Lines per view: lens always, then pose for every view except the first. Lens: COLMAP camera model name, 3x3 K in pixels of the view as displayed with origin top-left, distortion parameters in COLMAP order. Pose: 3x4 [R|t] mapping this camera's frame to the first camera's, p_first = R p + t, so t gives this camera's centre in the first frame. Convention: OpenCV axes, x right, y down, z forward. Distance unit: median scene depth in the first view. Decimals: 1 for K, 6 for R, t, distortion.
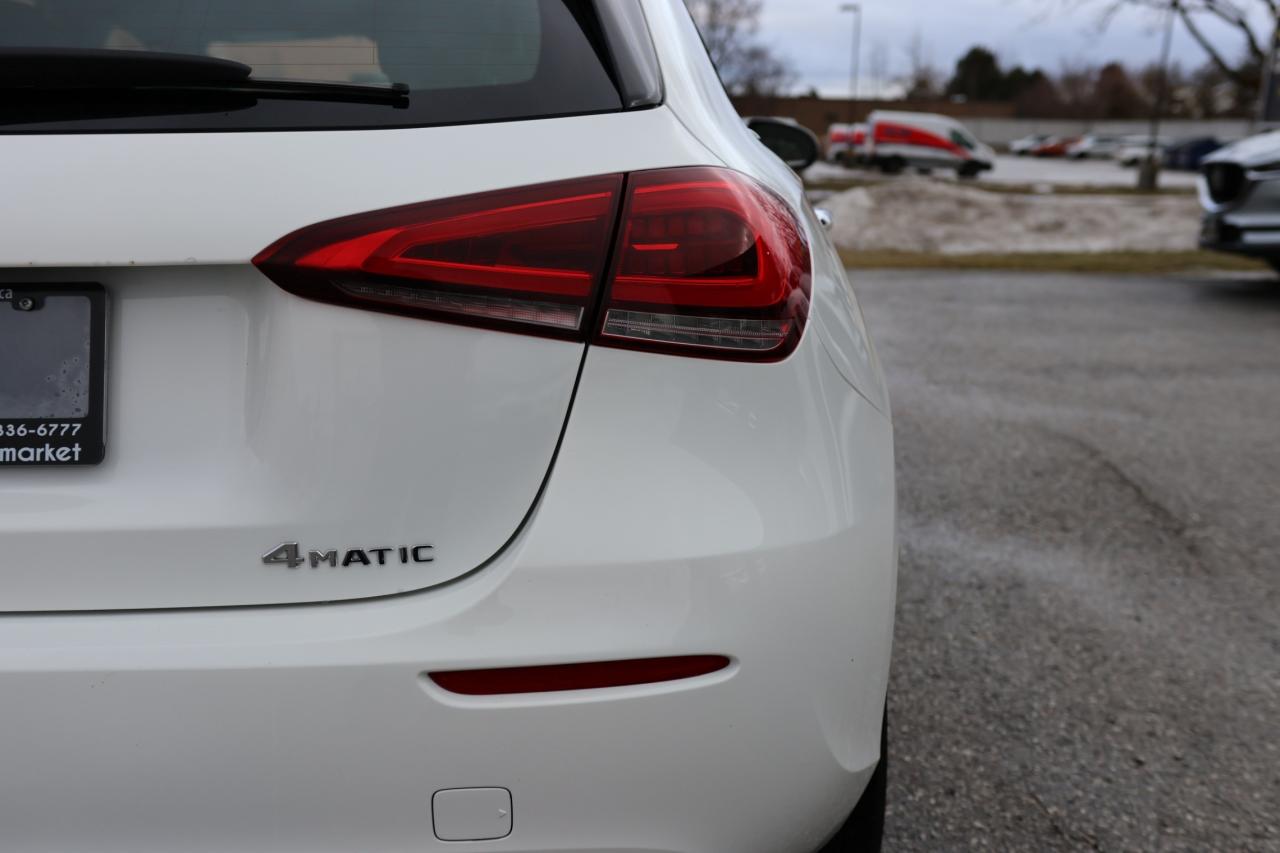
lens RADIAL K [[1365.7, 0, 640.0], [0, 1365.7, 426.5], [0, 0, 1]] dist [-0.022205, 0.097589]
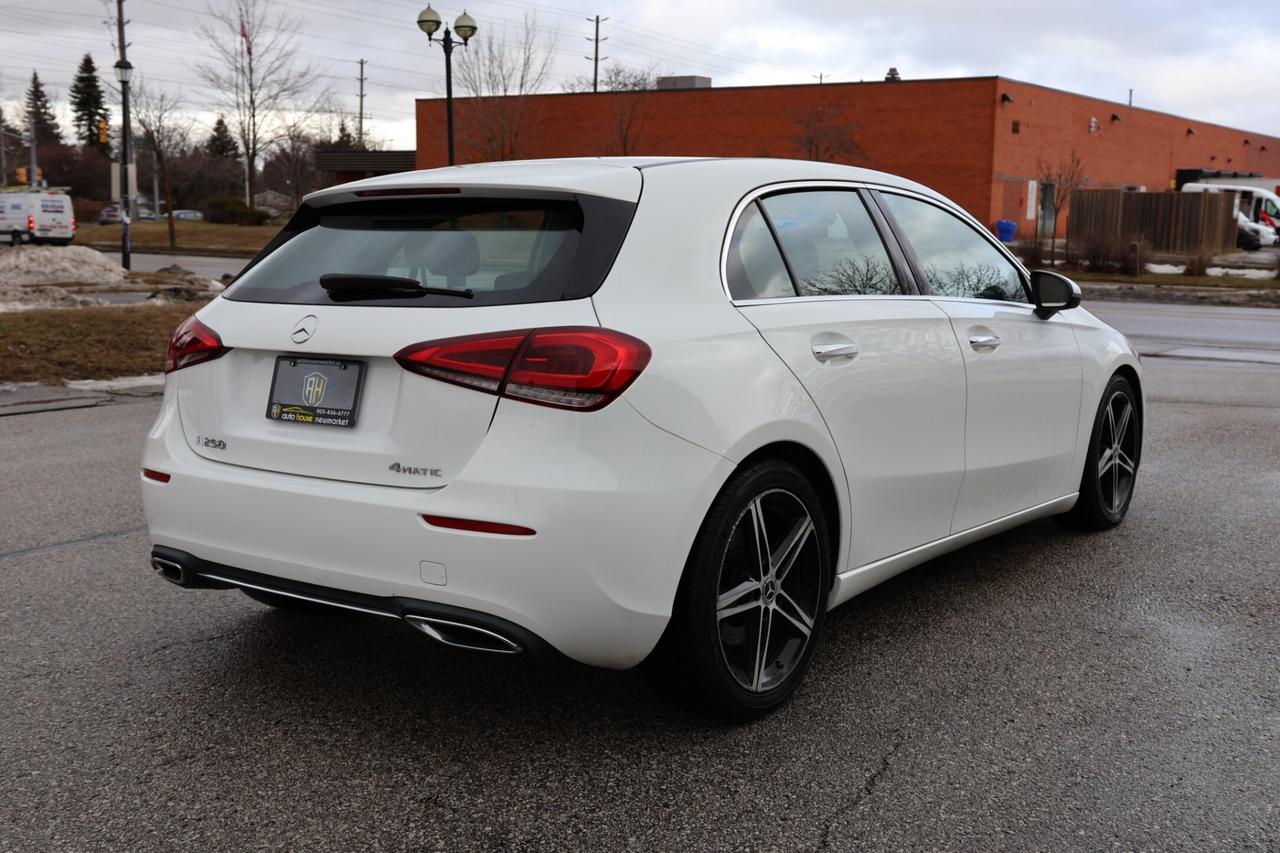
lens RADIAL K [[1365.7, 0, 640.0], [0, 1365.7, 426.5], [0, 0, 1]] dist [-0.022205, 0.097589]
pose [[0.824019, 0.082994, -0.560451, 0.639015], [-0.120760, 0.992209, -0.030620, 0.016052], [0.553543, 0.092911, 0.827622, -0.370943]]
